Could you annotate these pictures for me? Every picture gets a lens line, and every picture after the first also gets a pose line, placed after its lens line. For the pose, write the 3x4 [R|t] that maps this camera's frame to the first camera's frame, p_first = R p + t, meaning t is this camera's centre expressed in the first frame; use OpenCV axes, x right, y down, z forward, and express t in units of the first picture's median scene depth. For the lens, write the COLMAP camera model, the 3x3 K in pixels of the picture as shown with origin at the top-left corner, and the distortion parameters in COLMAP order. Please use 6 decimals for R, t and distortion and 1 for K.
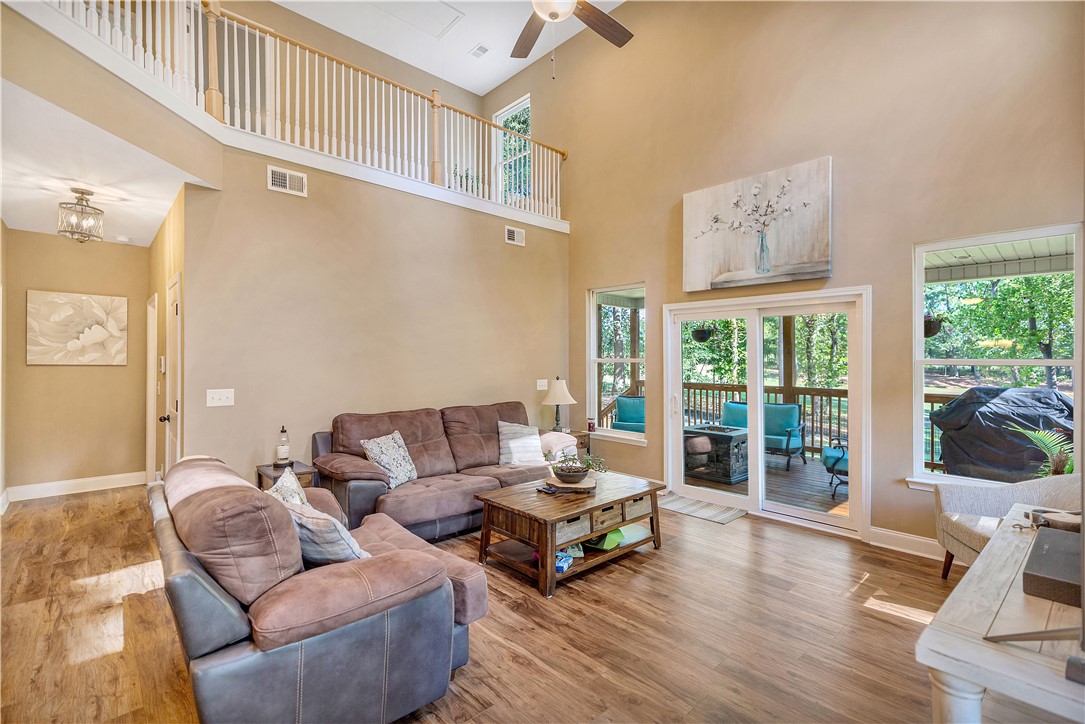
lens RADIAL K [[491.9, 0, 543.3], [0, 491.9, 357.5], [0, 0, 1]] dist [0.003494, 0.000996]
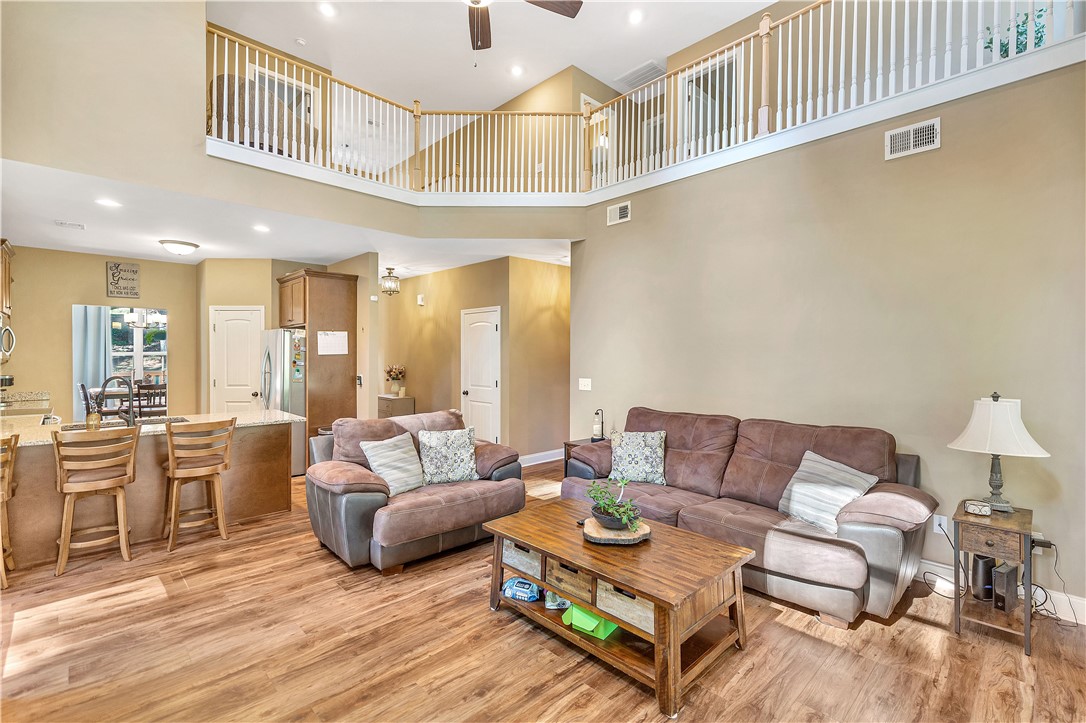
lens RADIAL K [[492.3, 0, 542.5], [0, 492.3, 342.9], [0, 0, 1]] dist [0.003494, 0.000996]
pose [[0.022833, -0.013212, -0.999652, 0.919414], [0.010645, 0.999859, -0.012971, -0.014463], [0.999683, -0.010345, 0.022970, 1.017679]]
